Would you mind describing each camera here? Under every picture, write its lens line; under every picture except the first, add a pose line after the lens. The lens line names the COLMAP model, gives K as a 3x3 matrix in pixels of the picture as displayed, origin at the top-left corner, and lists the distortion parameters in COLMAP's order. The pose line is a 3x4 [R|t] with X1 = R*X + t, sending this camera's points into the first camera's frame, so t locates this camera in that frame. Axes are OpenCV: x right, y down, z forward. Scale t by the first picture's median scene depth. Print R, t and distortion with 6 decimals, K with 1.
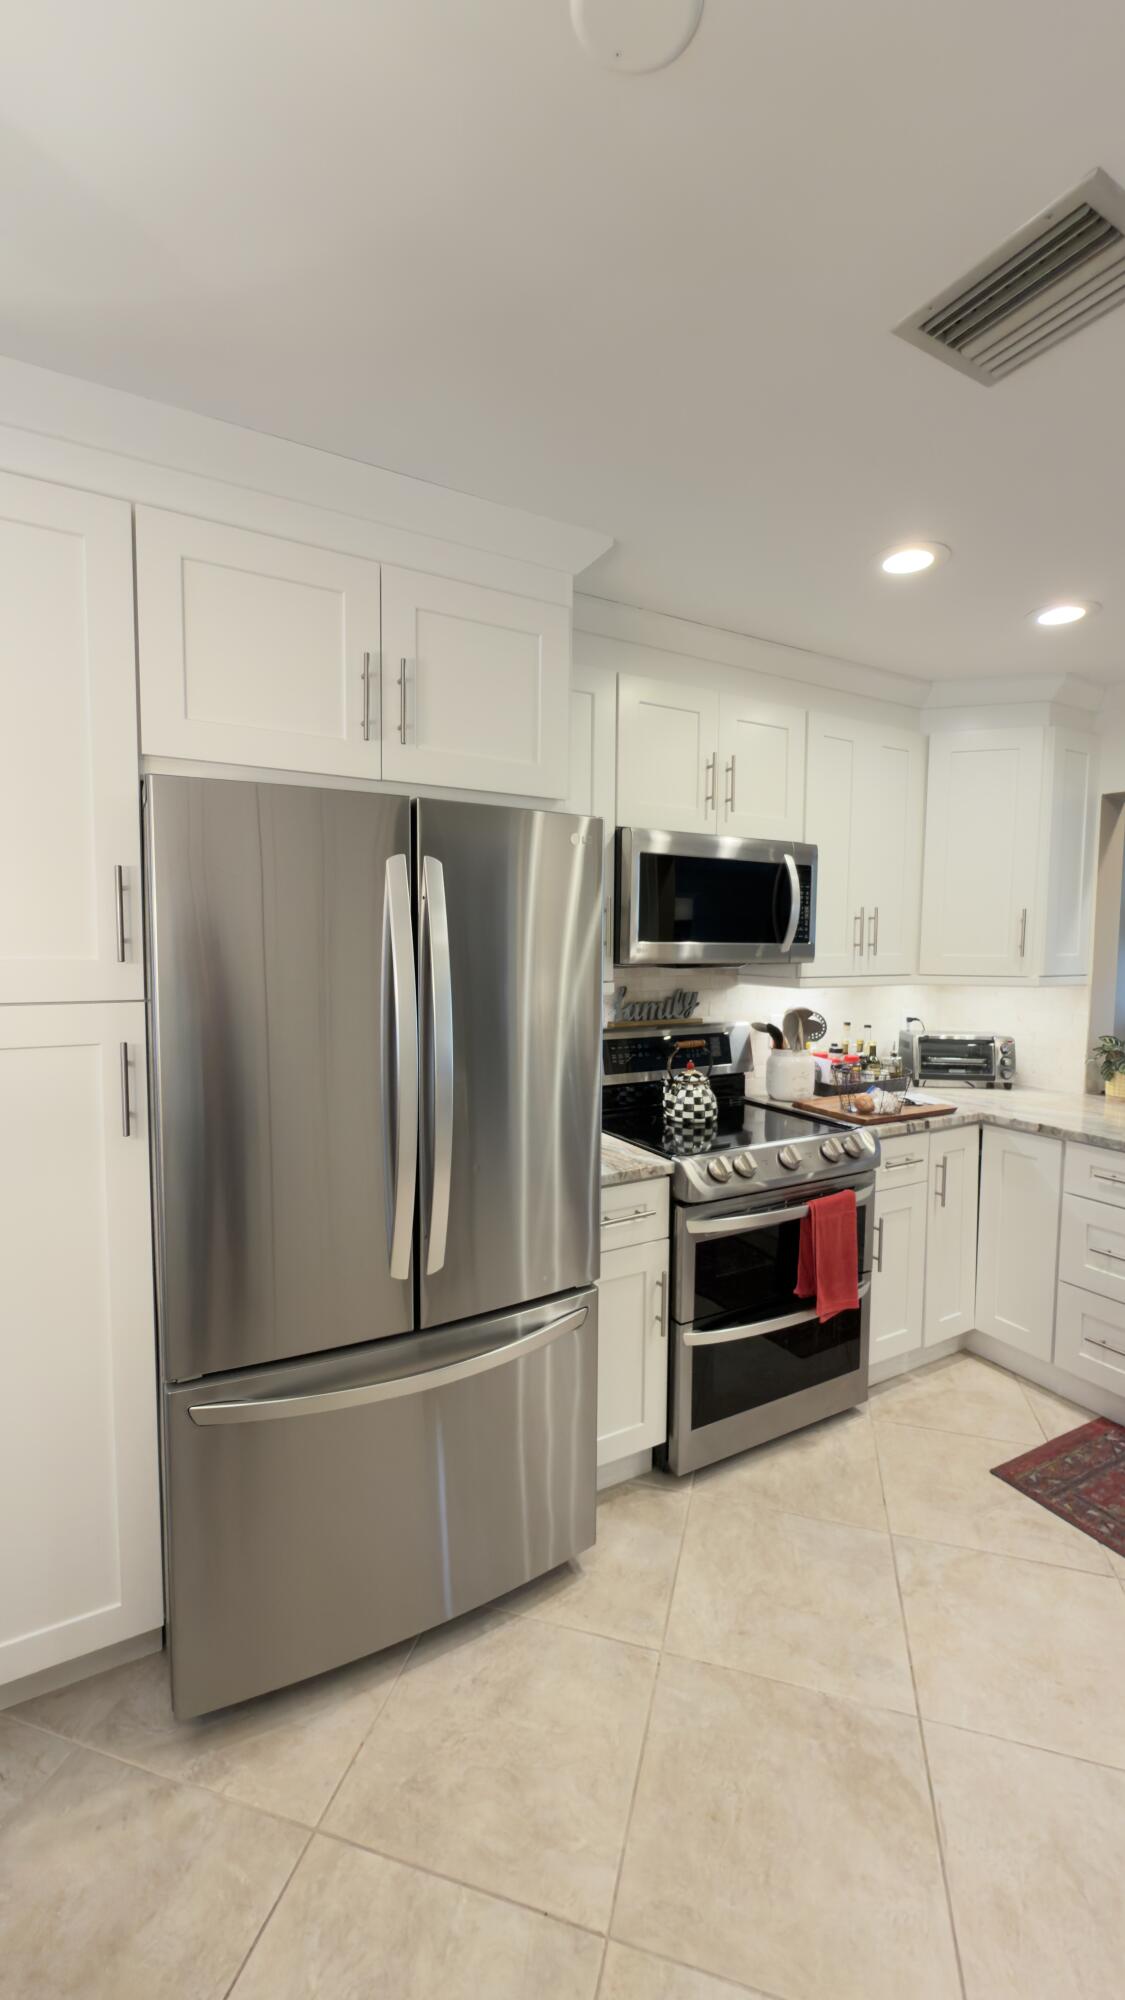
lens RADIAL K [[792.8, 0, 563.6], [0, 792.8, 998.1], [0, 0, 1]] dist [-0.001927, 0.000300]
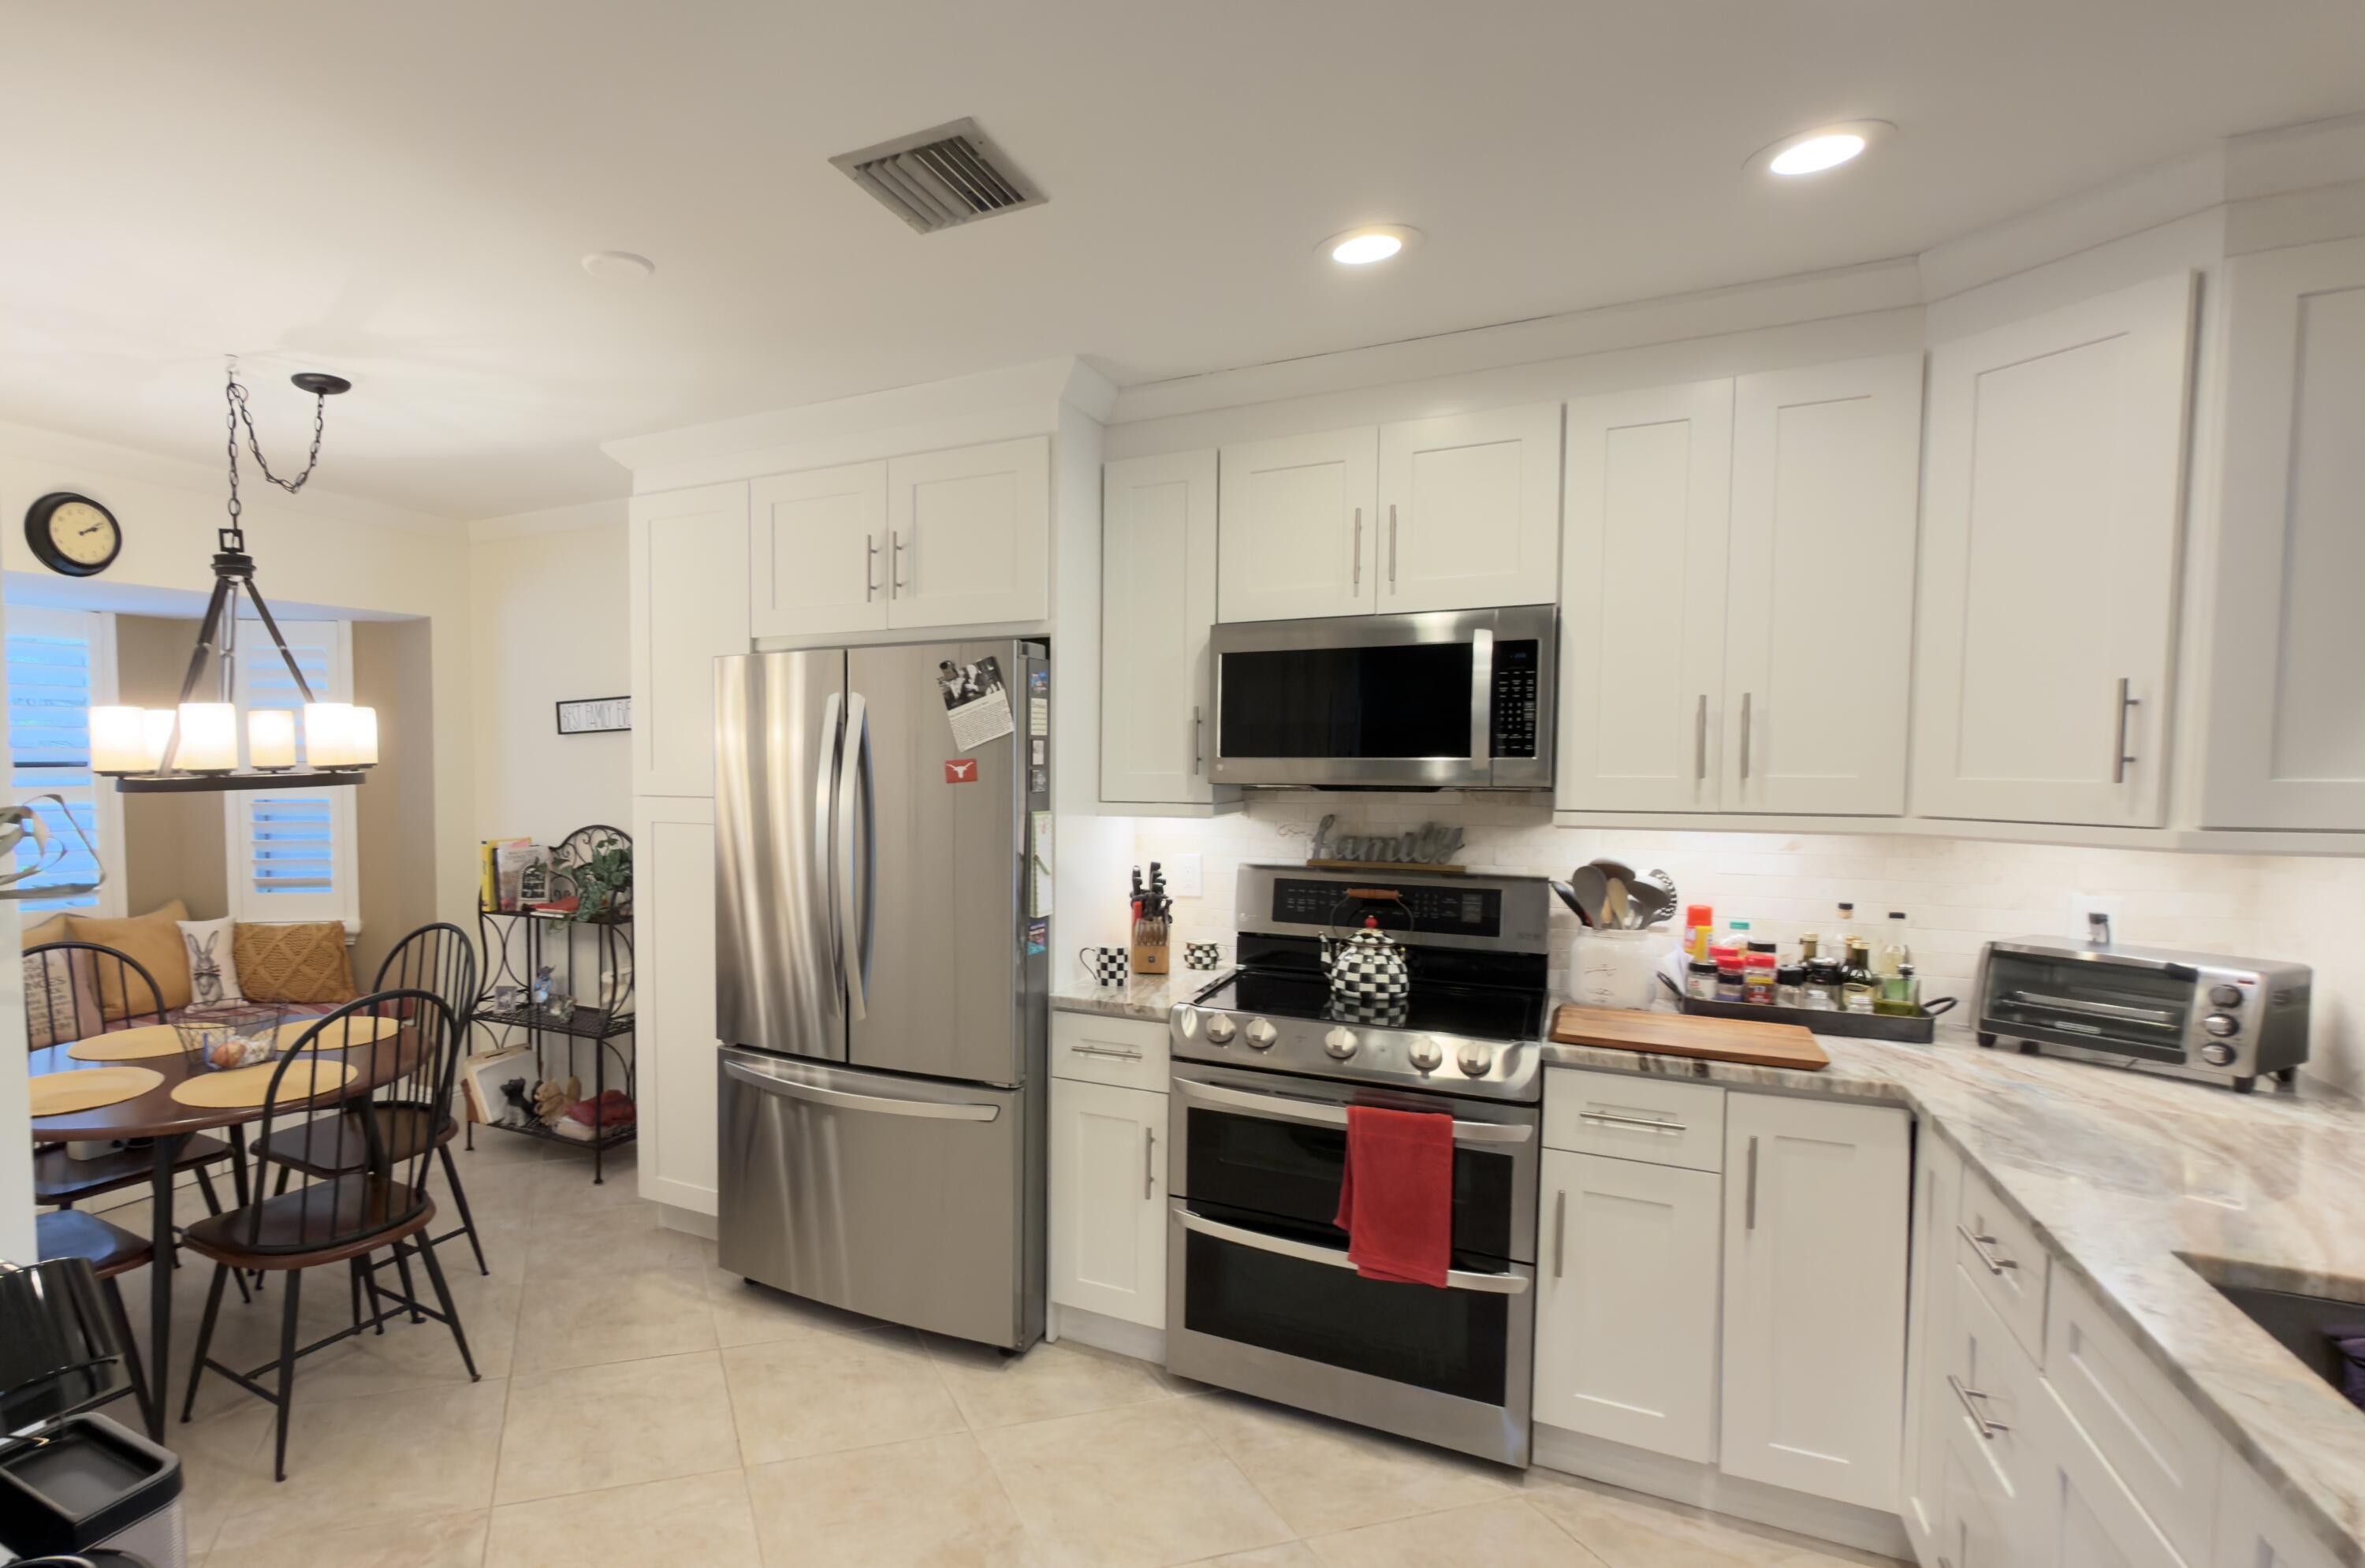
lens RADIAL K [[1154.0, 0, 915.3], [0, 1154.0, 813.1], [0, 0, 1]] dist [-0.008322, 0.001563]
pose [[0.514208, 0.033697, -0.857003, 0.879905], [-0.055427, 0.998445, 0.006002, -0.000290], [0.855872, 0.044415, 0.515276, 0.071900]]
